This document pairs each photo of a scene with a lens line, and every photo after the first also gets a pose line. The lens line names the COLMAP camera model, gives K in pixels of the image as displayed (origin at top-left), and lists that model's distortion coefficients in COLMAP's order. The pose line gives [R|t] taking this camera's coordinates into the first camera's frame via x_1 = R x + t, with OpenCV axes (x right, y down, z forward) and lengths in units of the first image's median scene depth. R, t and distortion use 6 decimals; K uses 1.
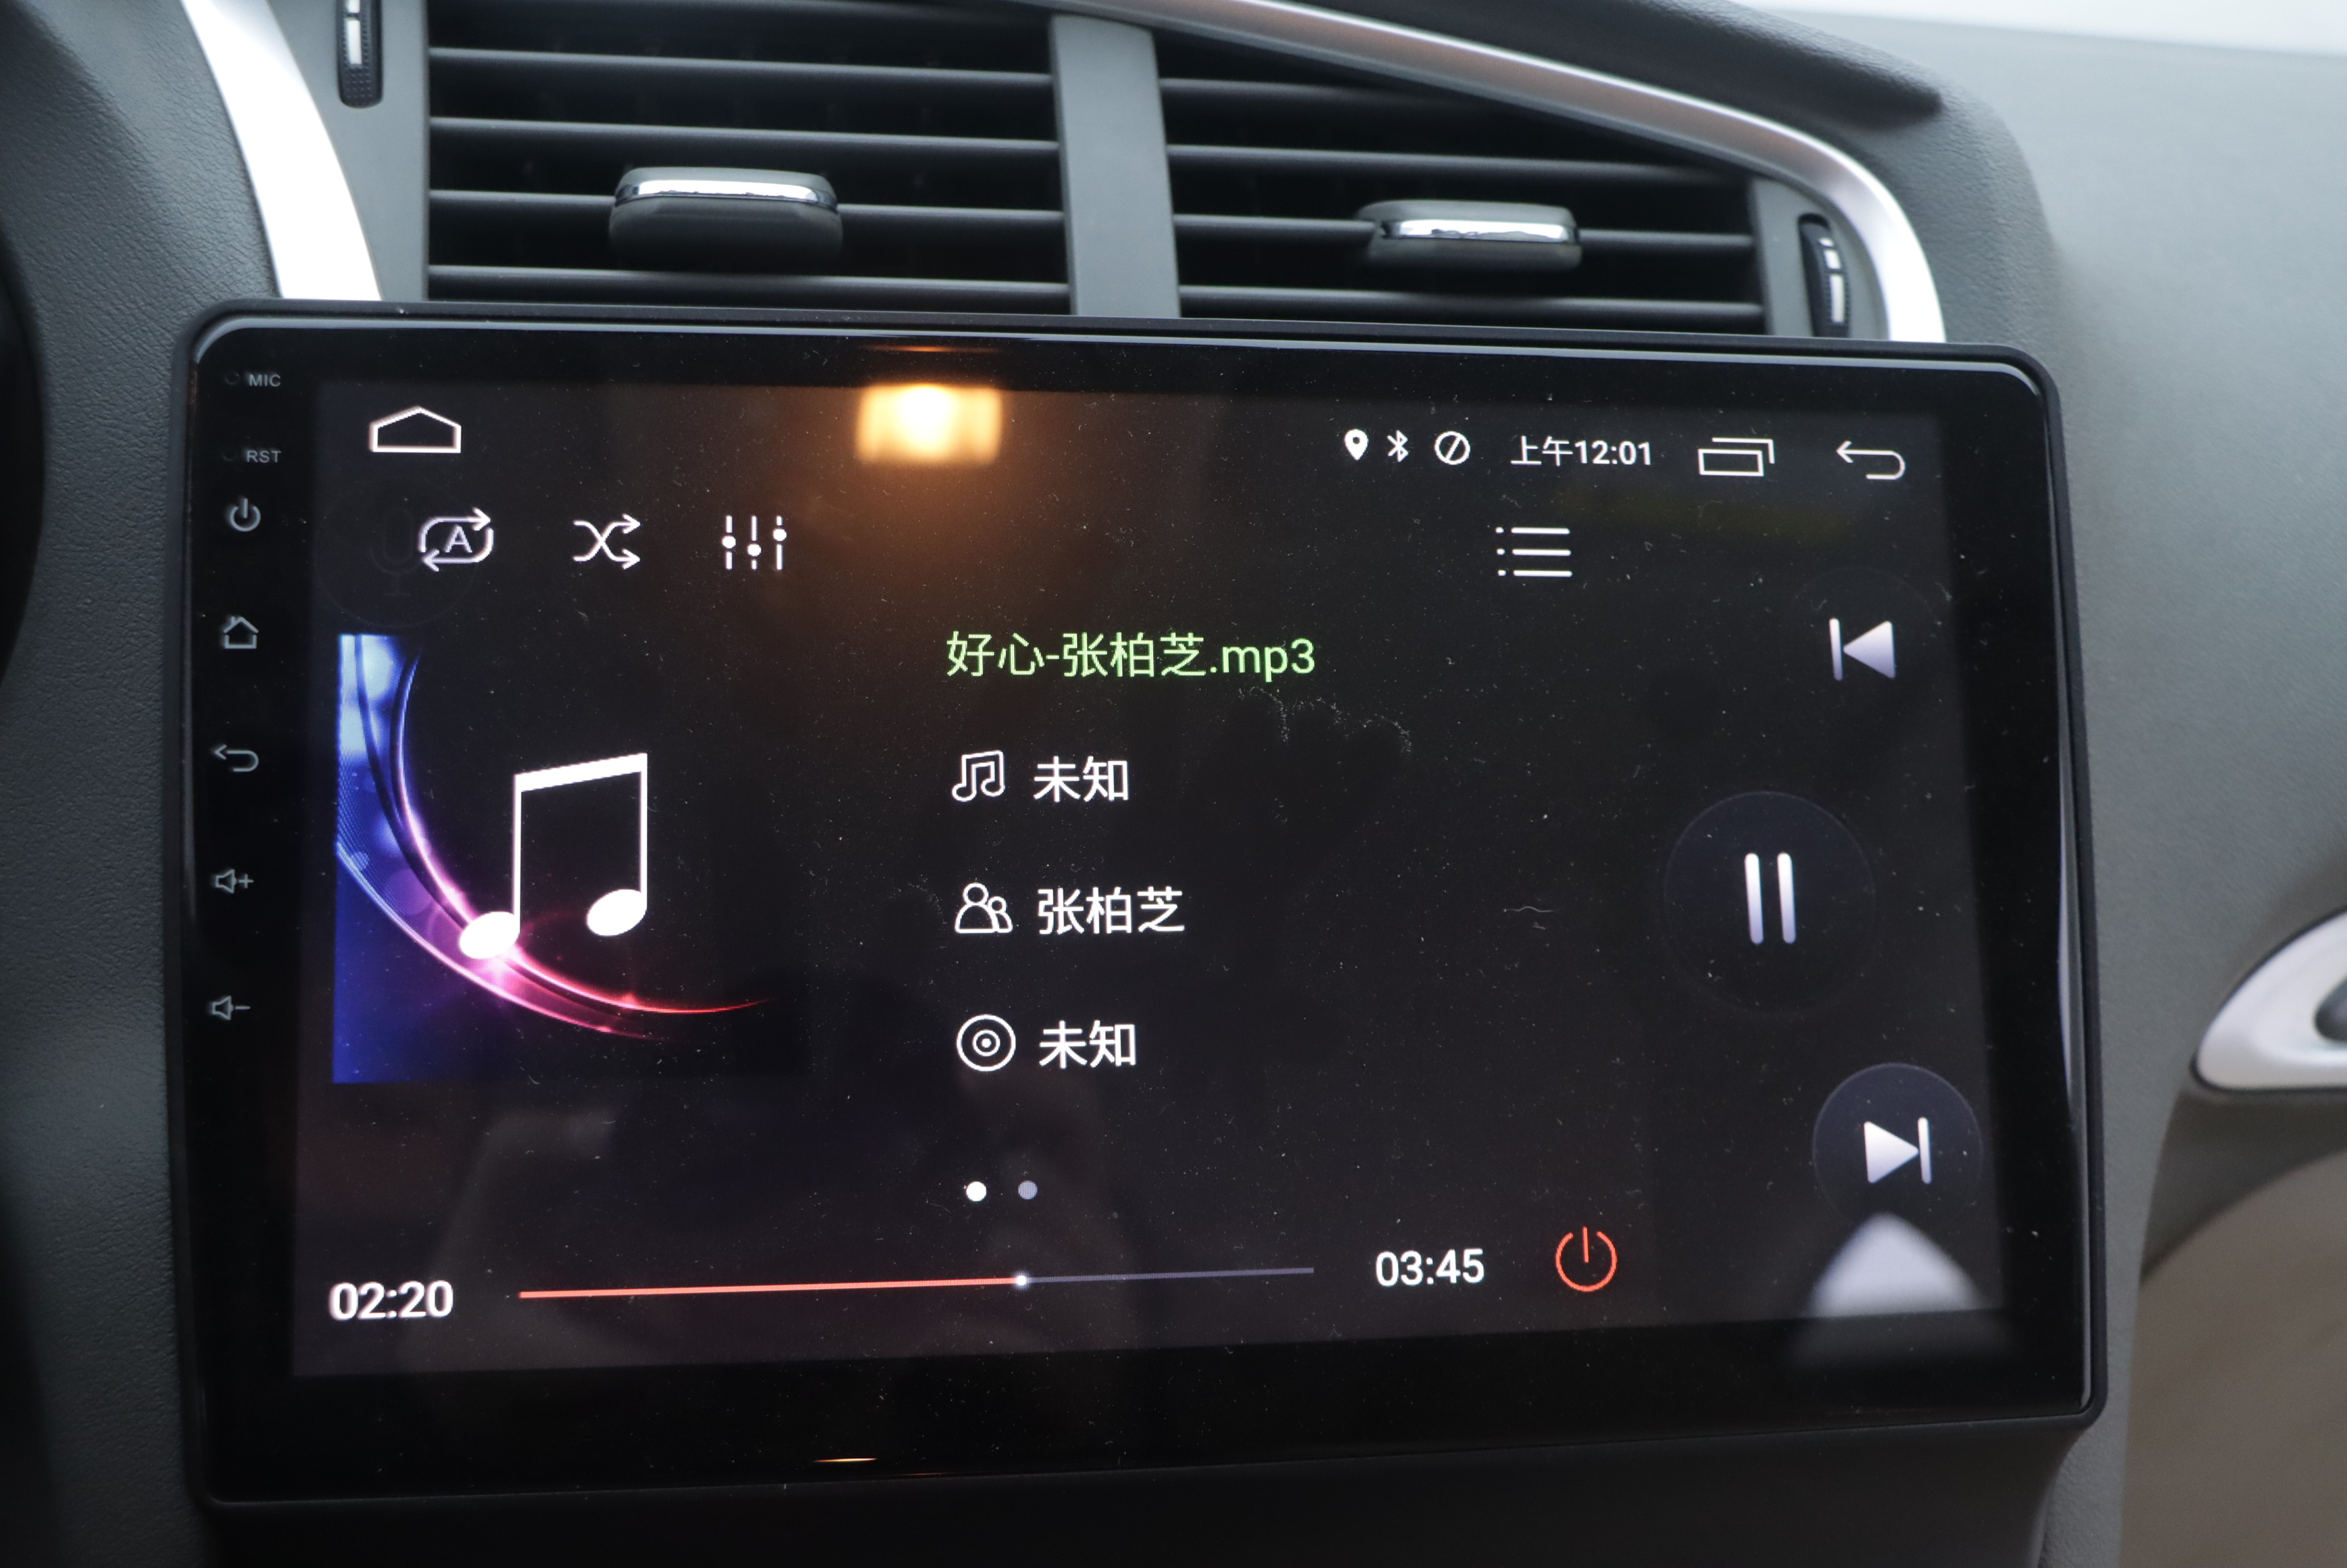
lens RADIAL K [[2621.5, 0, 1214.1], [0, 2621.5, 800.4], [0, 0, 1]] dist [-0.040931, 0.000000]
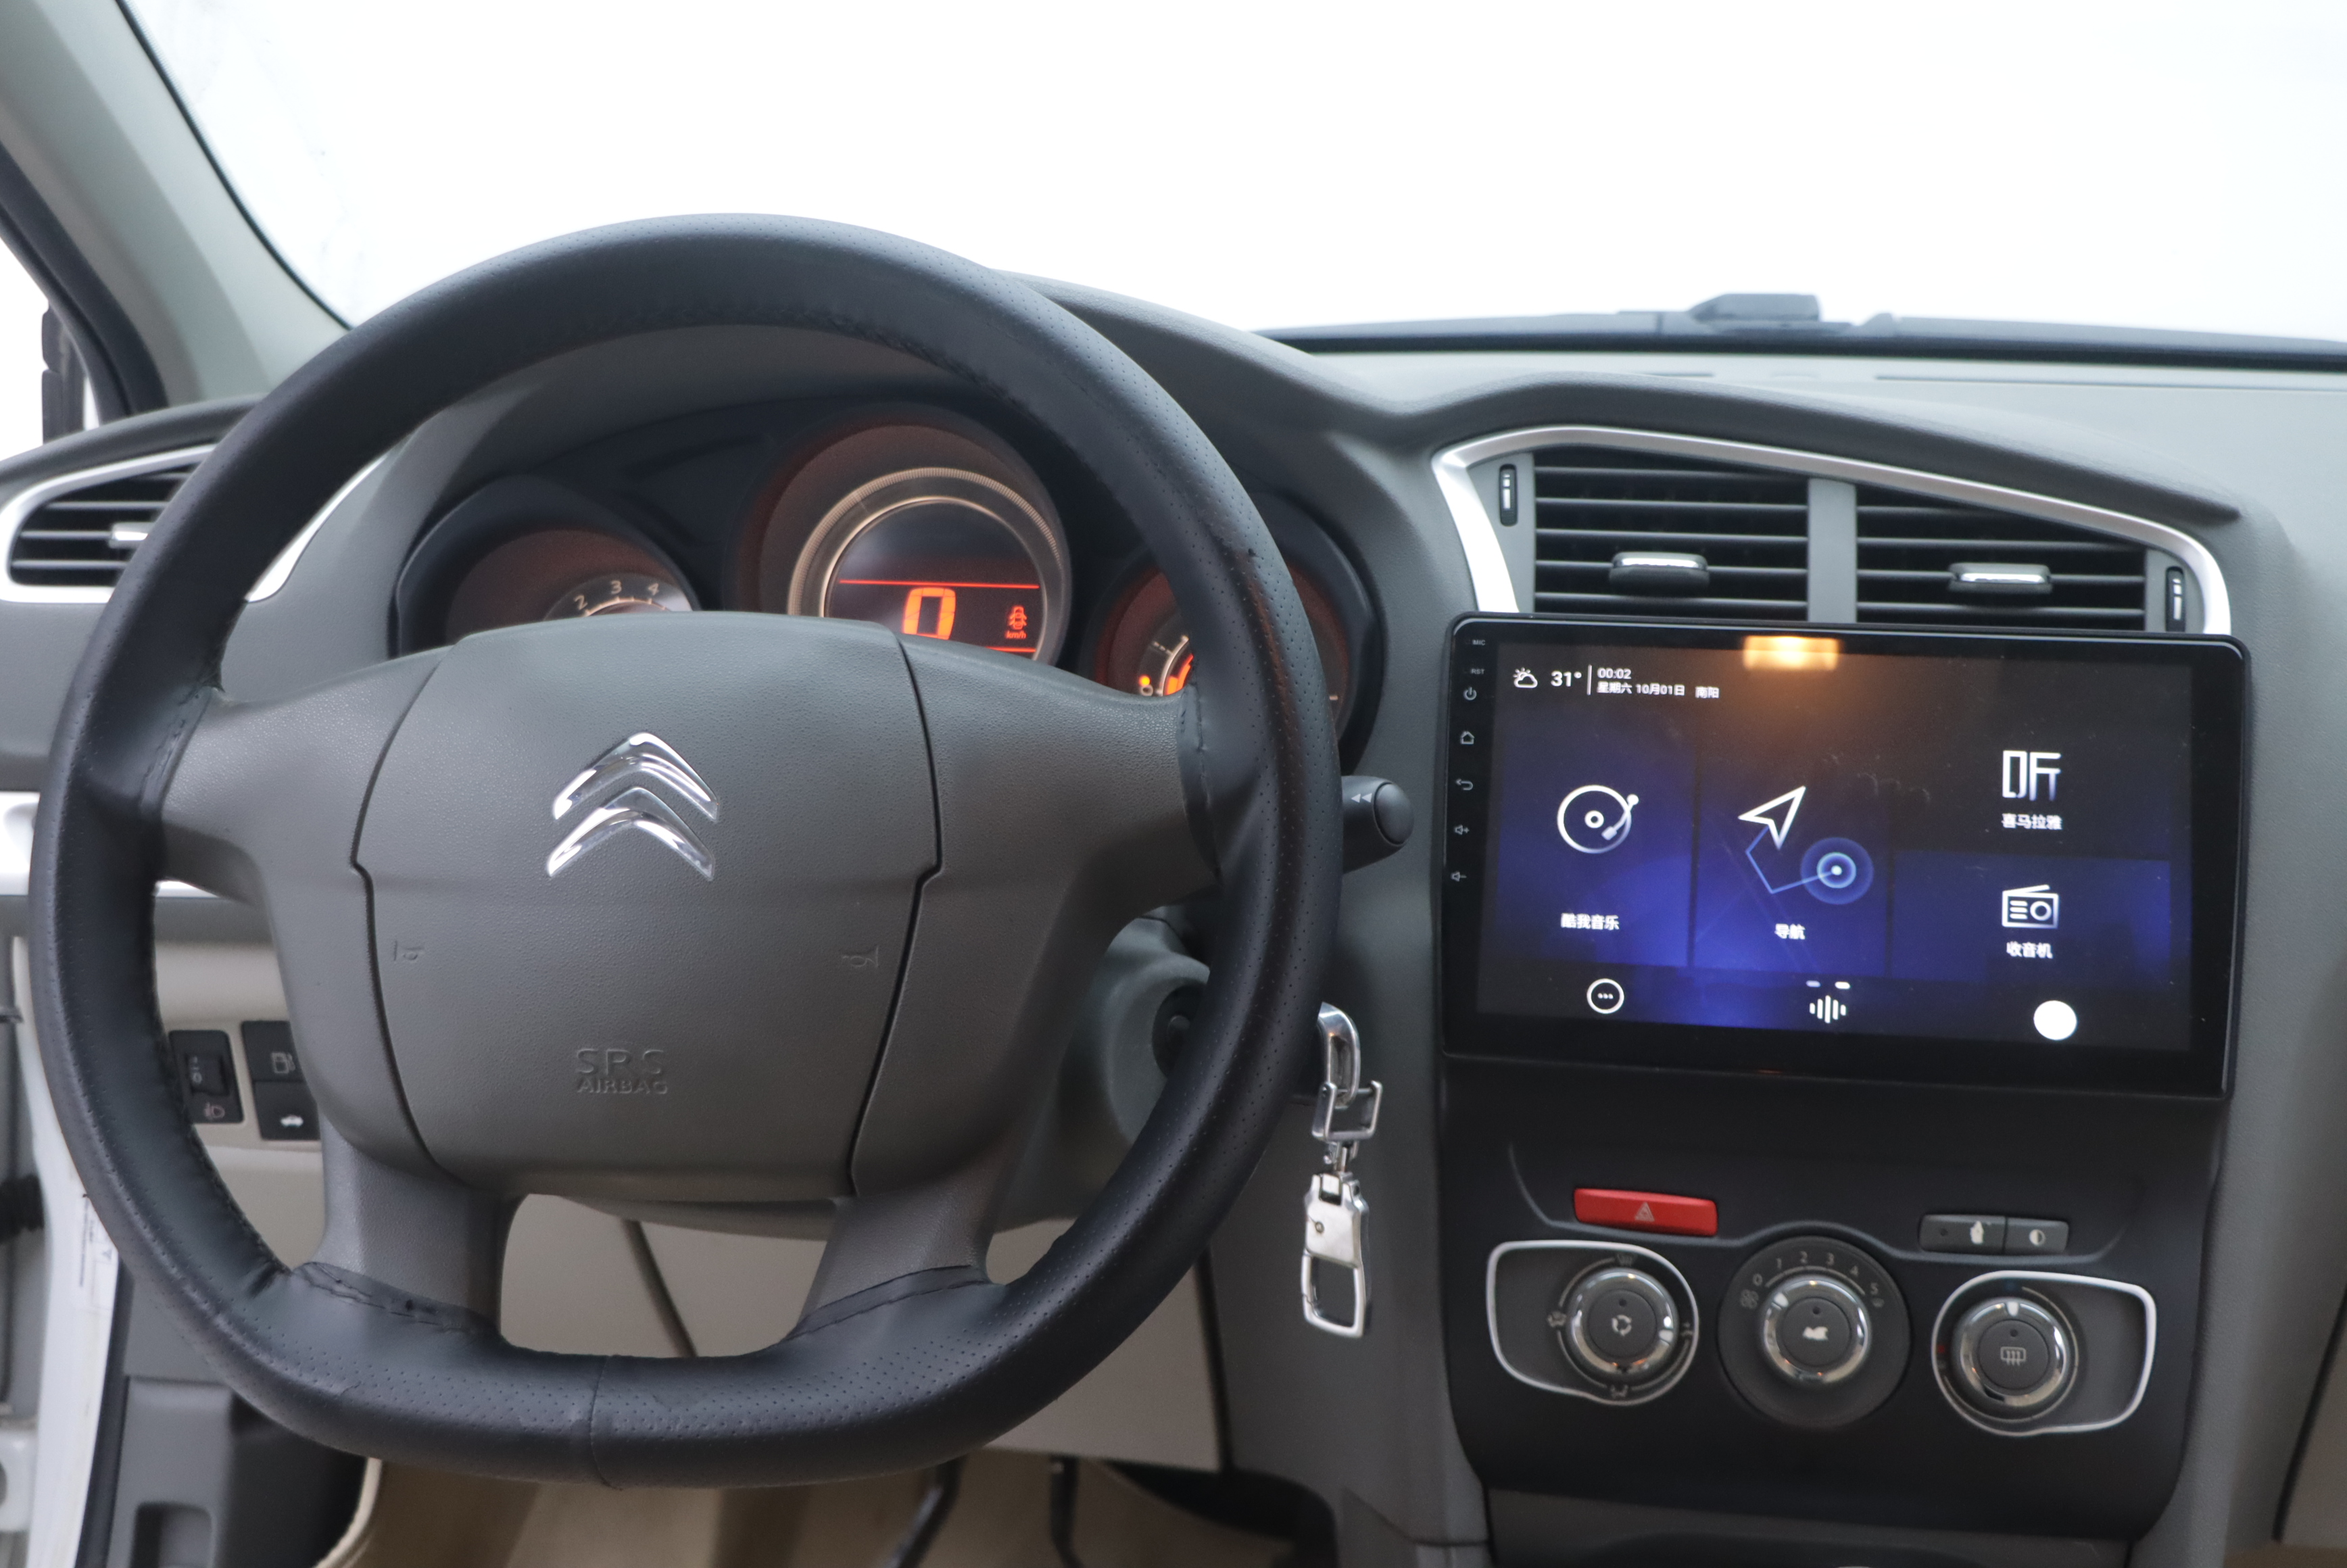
lens RADIAL K [[3524.2, 0, 1163.6], [0, 3524.2, 793.2], [0, 0, 1]] dist [0.055516, 0.000000]
pose [[0.947499, 0.030361, -0.318314, 0.422047], [-0.057073, 0.995554, -0.074927, 0.246063], [0.314624, 0.089161, 0.945020, -2.197397]]
